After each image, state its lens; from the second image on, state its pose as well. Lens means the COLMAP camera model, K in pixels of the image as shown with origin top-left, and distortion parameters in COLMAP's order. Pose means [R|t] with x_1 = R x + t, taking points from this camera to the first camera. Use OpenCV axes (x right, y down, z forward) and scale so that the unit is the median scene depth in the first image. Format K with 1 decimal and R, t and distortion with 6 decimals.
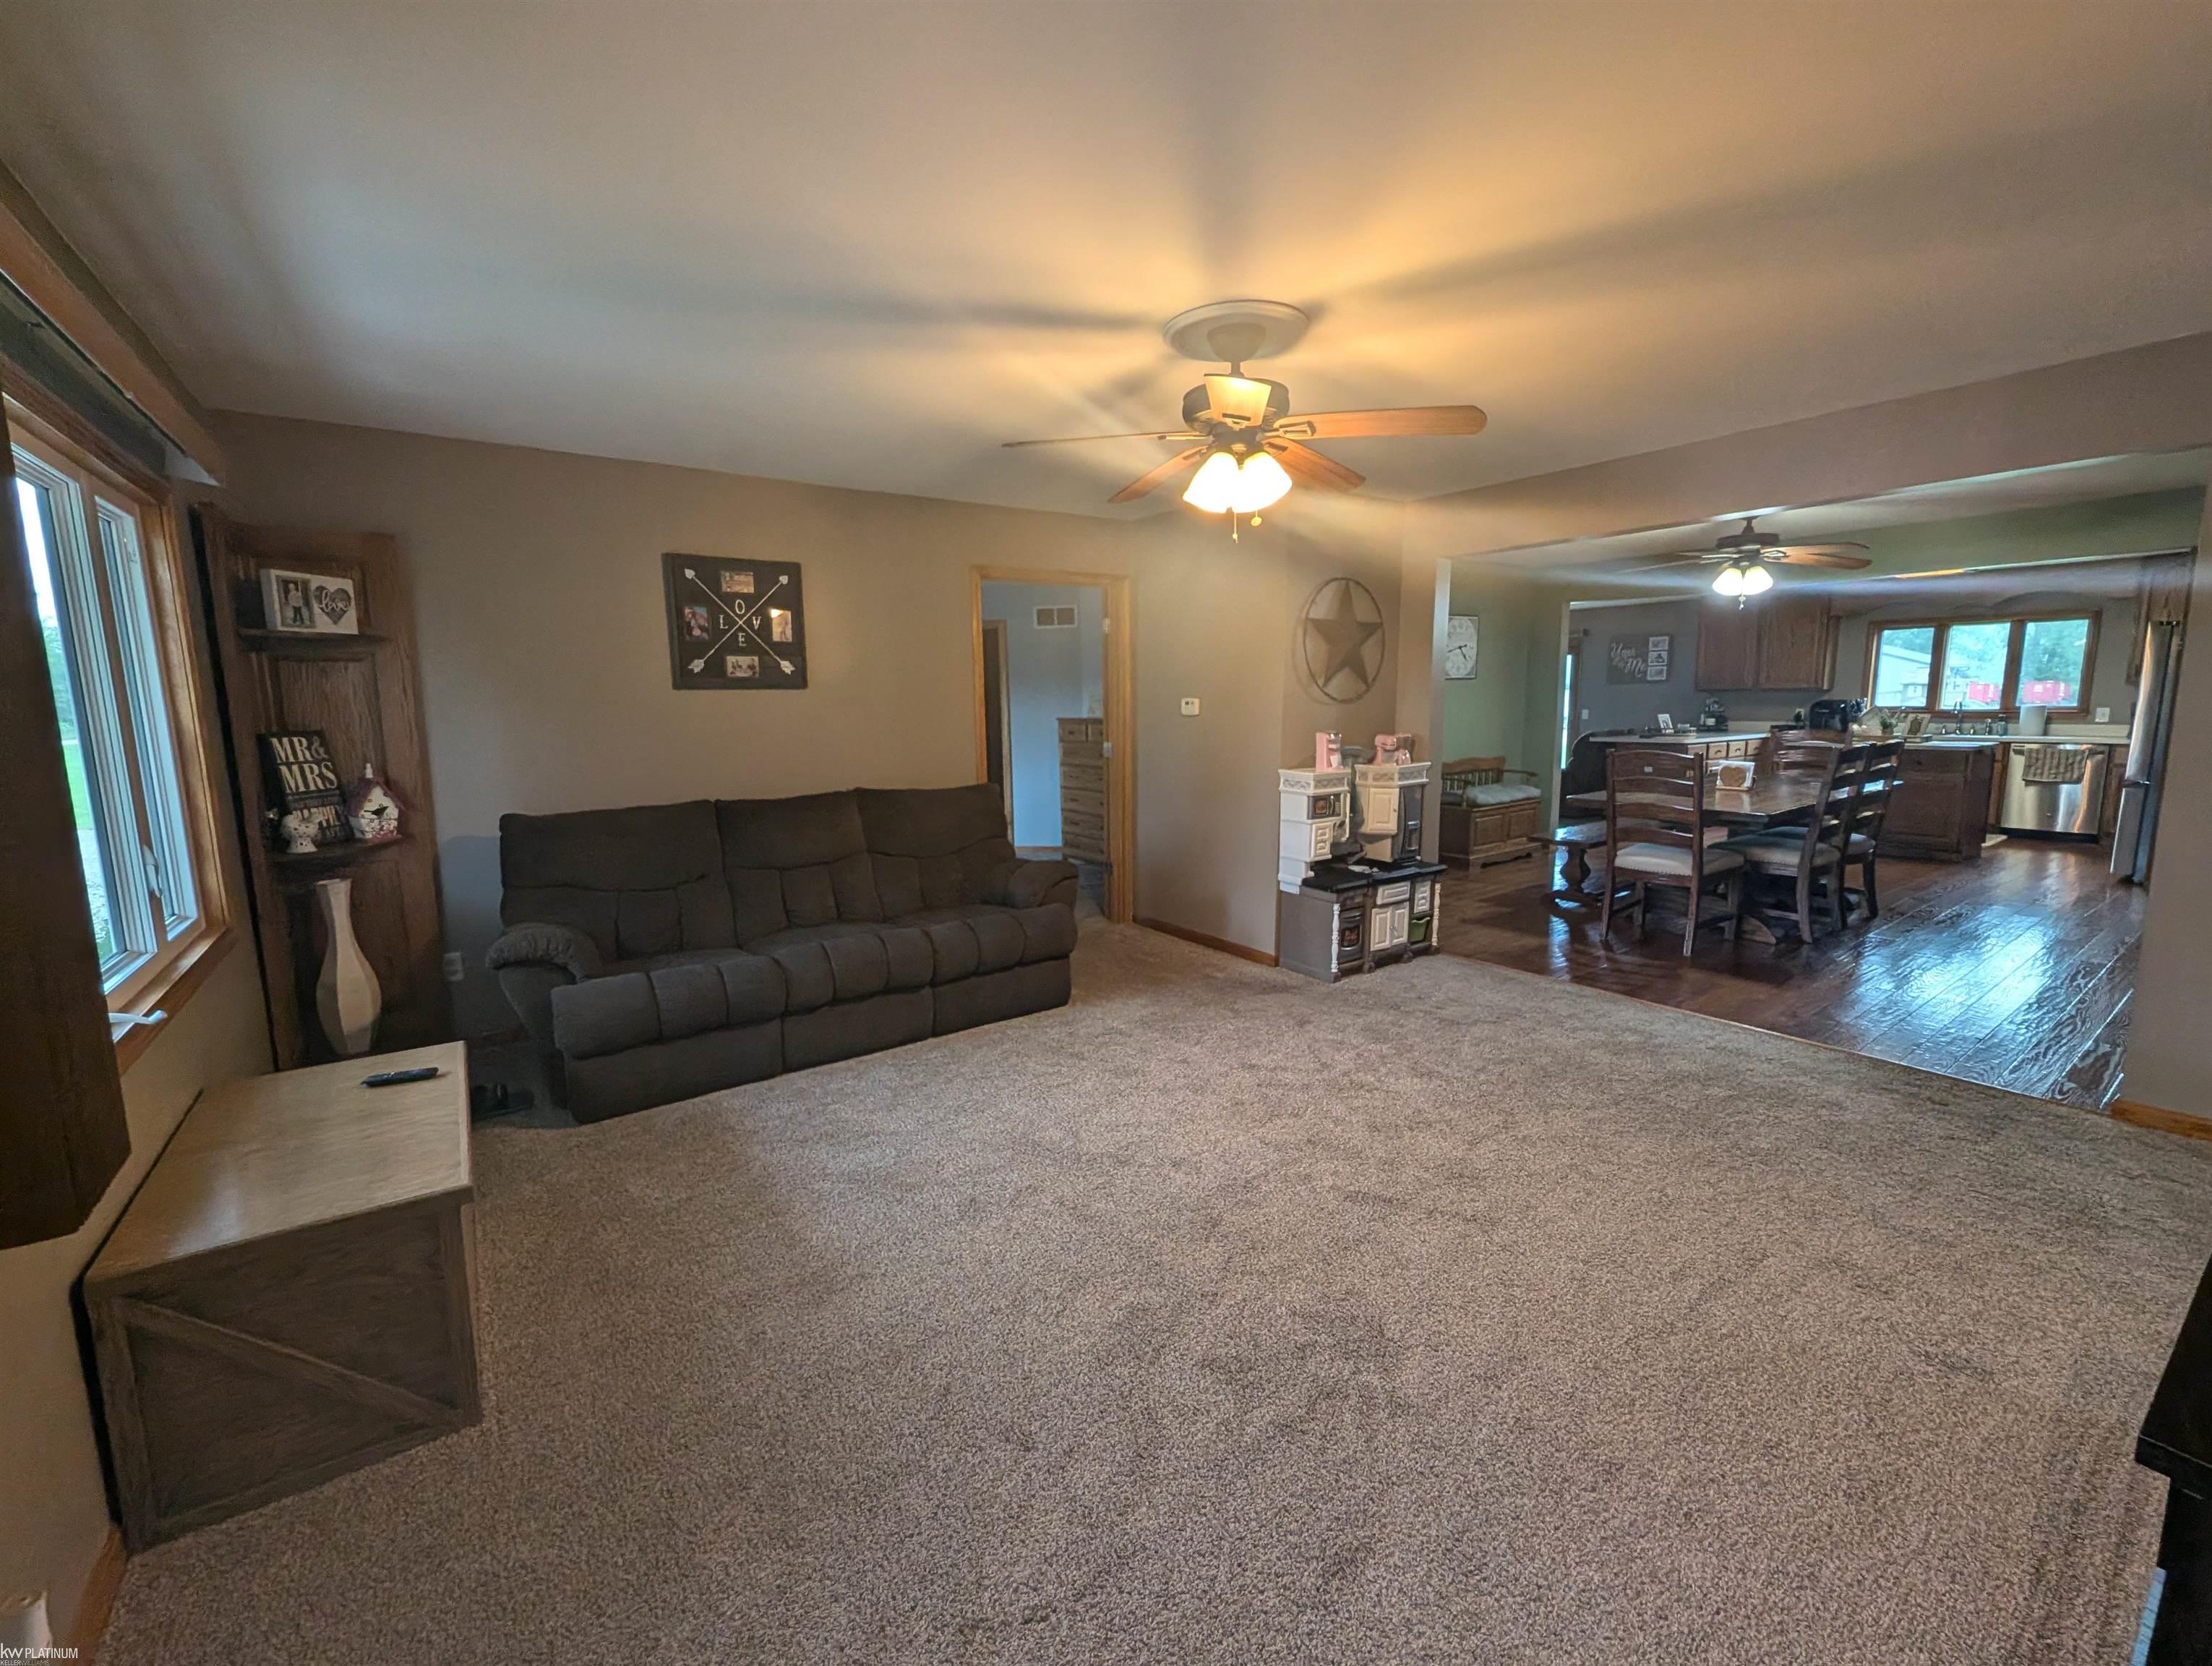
lens RADIAL K [[911.3, 0, 1099.9], [0, 911.3, 827.1], [0, 0, 1]] dist [0.002440, -0.000823]
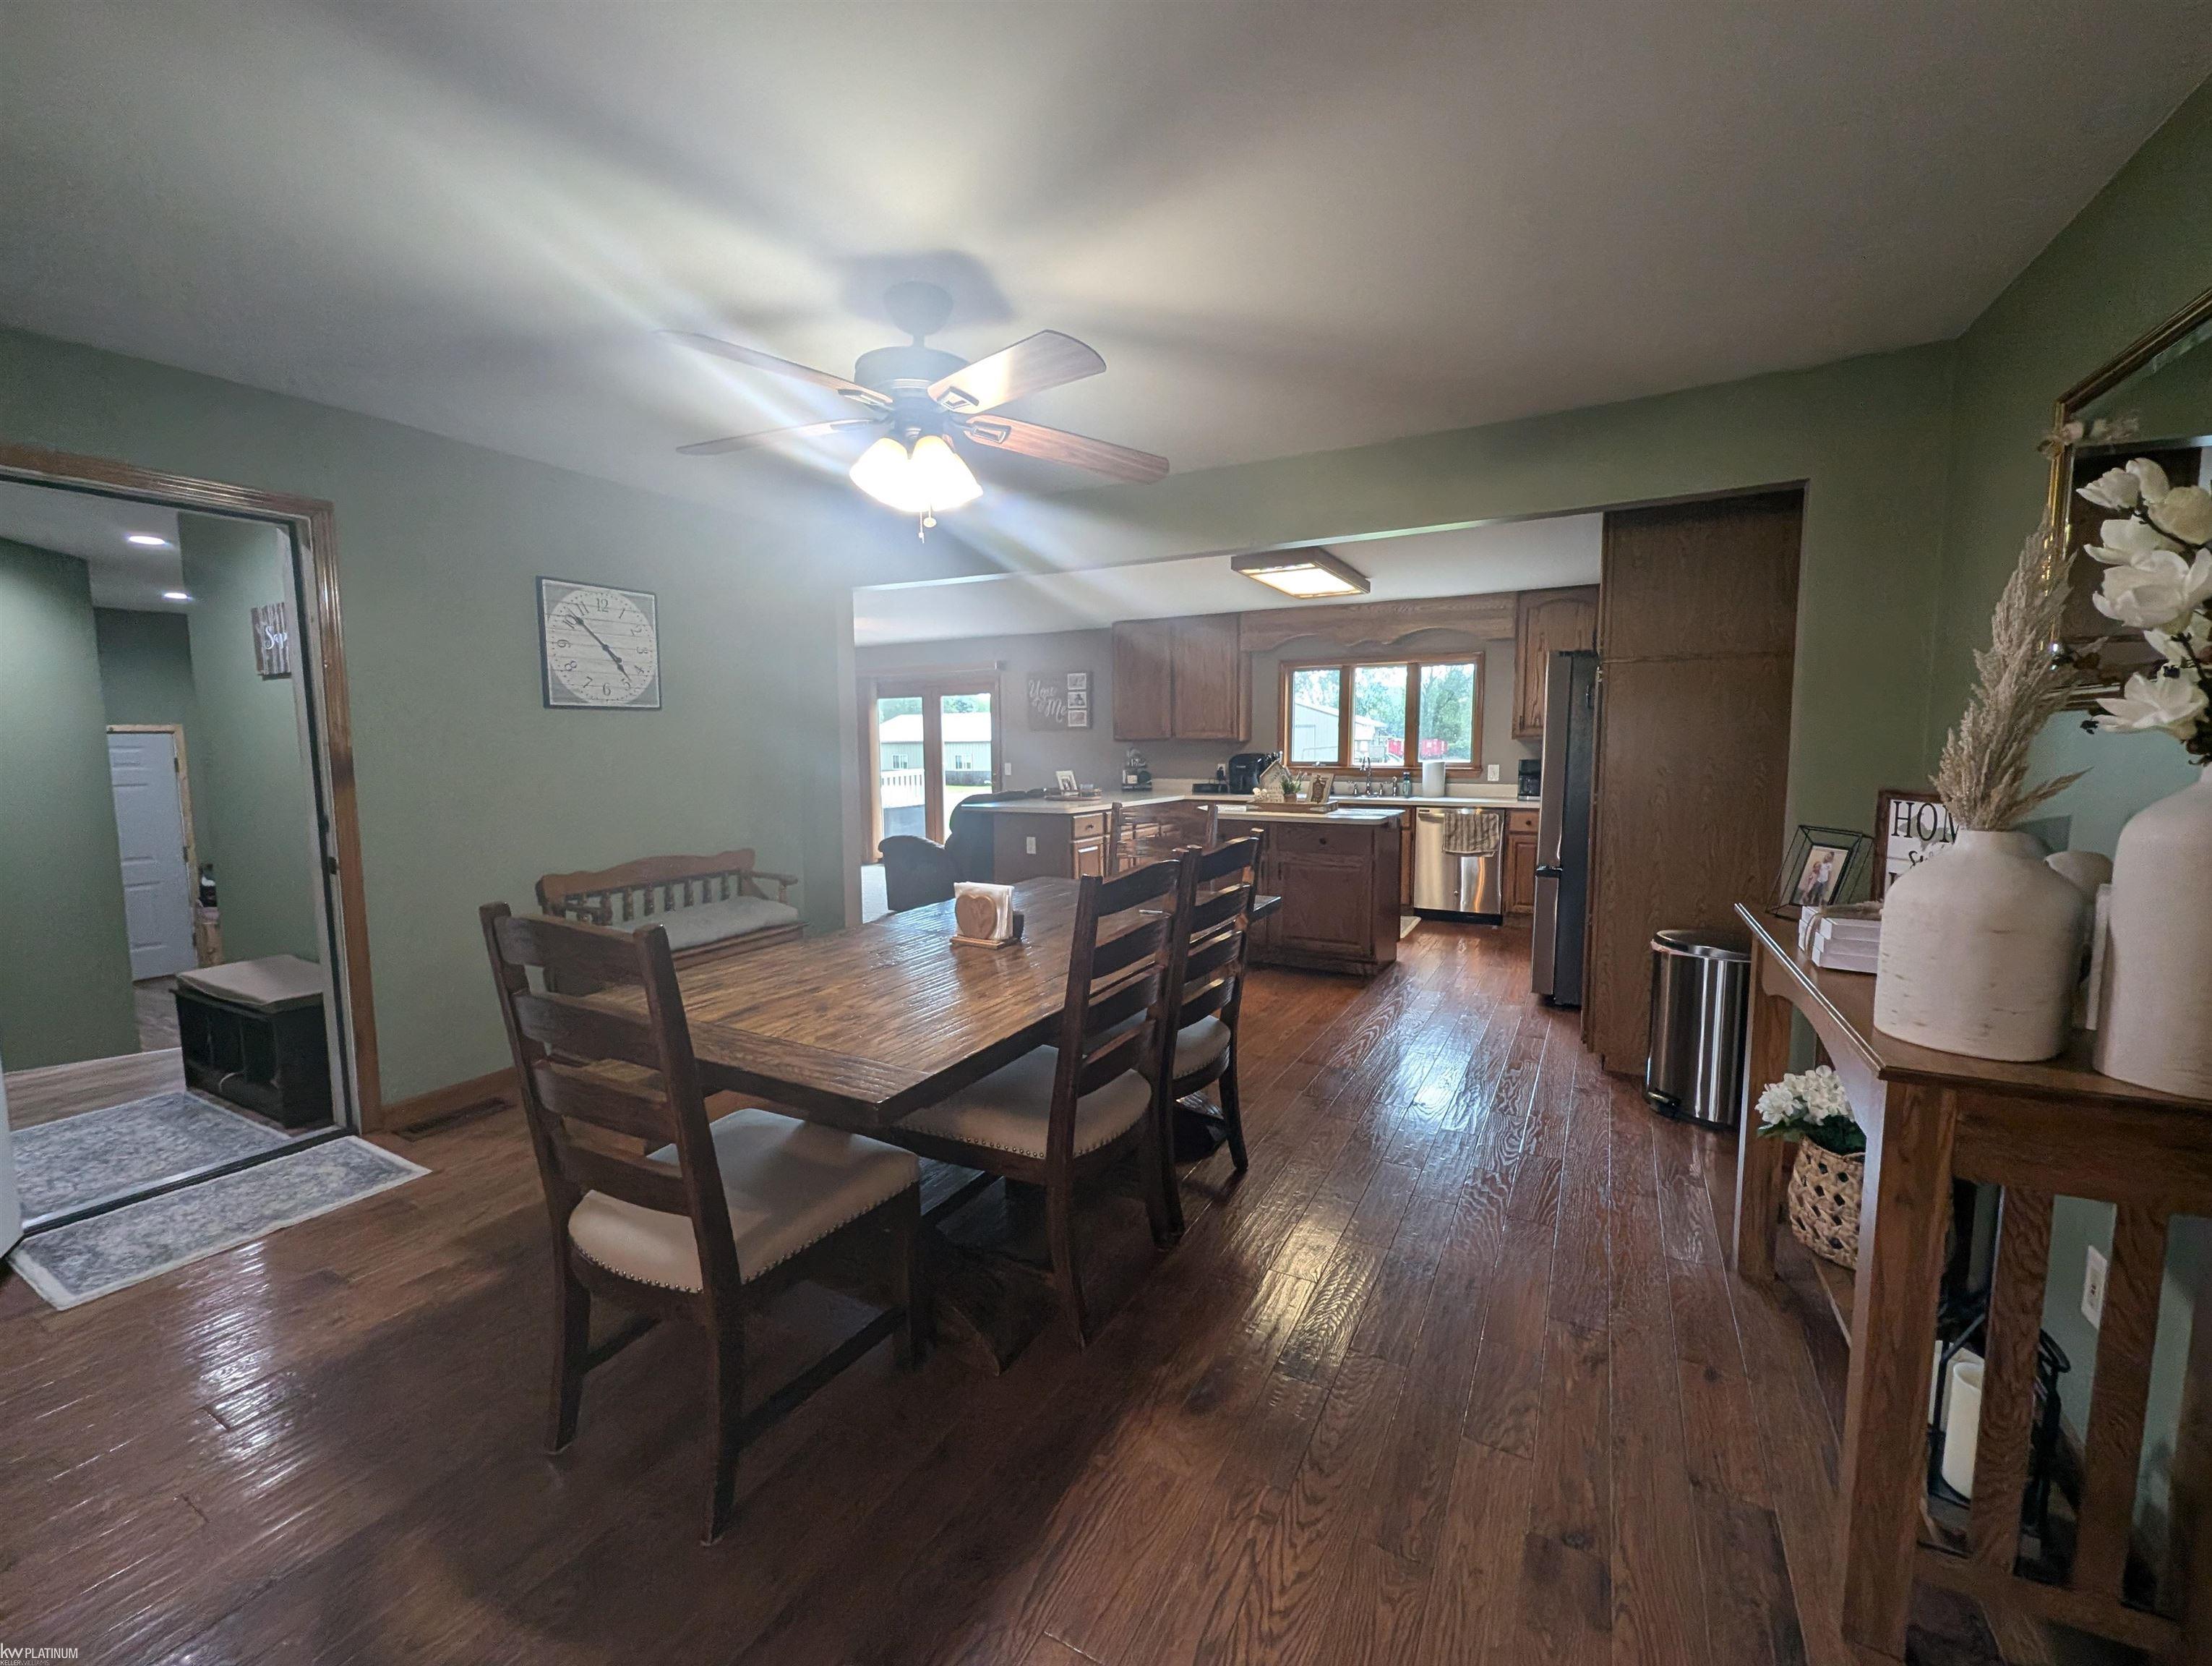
lens RADIAL K [[911.3, 0, 1109.3], [0, 911.3, 835.3], [0, 0, 1]] dist [0.002440, -0.000823]
pose [[0.897429, -0.032622, 0.439951, 0.377173], [0.051969, 0.998136, -0.031997, -0.053399], [-0.438087, 0.051579, 0.897452, 0.374667]]
